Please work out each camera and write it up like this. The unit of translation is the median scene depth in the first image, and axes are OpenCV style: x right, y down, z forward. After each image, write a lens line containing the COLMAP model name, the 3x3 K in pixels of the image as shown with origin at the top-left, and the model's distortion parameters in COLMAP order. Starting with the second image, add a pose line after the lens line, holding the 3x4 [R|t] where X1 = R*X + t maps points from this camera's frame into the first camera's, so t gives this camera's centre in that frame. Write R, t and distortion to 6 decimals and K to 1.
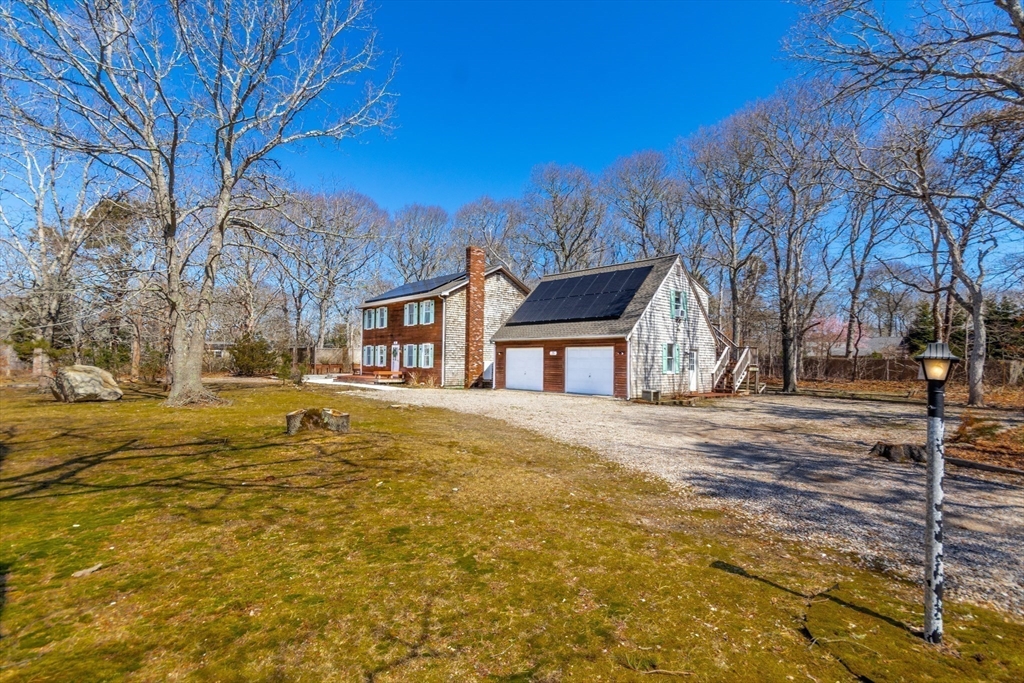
lens RADIAL K [[471.8, 0, 512.0], [0, 471.8, 341.5], [0, 0, 1]] dist [0.001105, 0.001054]
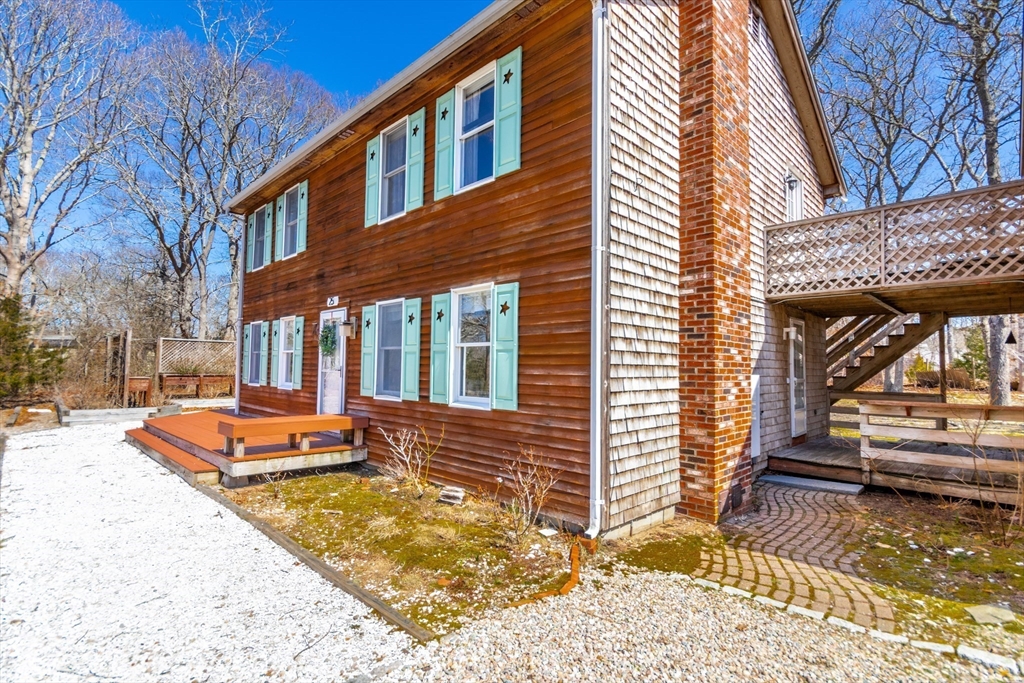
lens RADIAL K [[490.3, 0, 512.0], [0, 490.3, 341.5], [0, 0, 1]] dist [0.016339, 0.000032]
pose [[0.999328, 0.004822, 0.036340, -0.174432], [-0.004404, 0.999923, -0.011578, 0.030693], [-0.036393, 0.011410, 0.999272, 0.803380]]
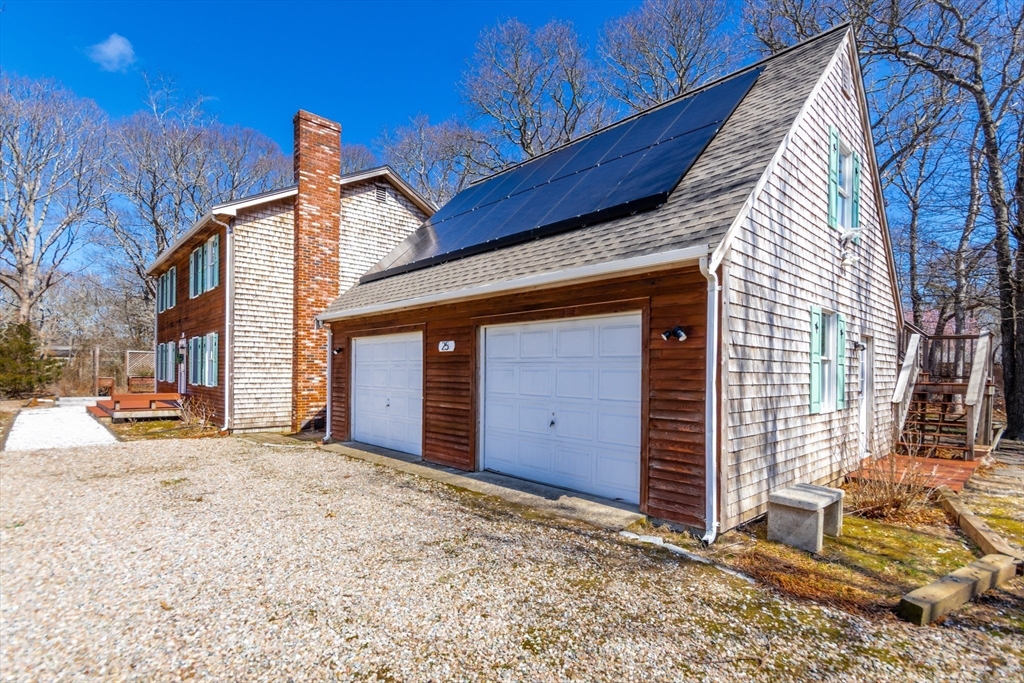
lens RADIAL K [[490.4, 0, 509.6], [0, 490.4, 370.0], [0, 0, 1]] dist [0.015137, 0.000570]
pose [[0.999973, -0.000165, 0.007337, 0.102702], [-0.000091, 0.999388, 0.034979, 0.023473], [-0.007338, -0.034979, 0.999361, 0.530599]]
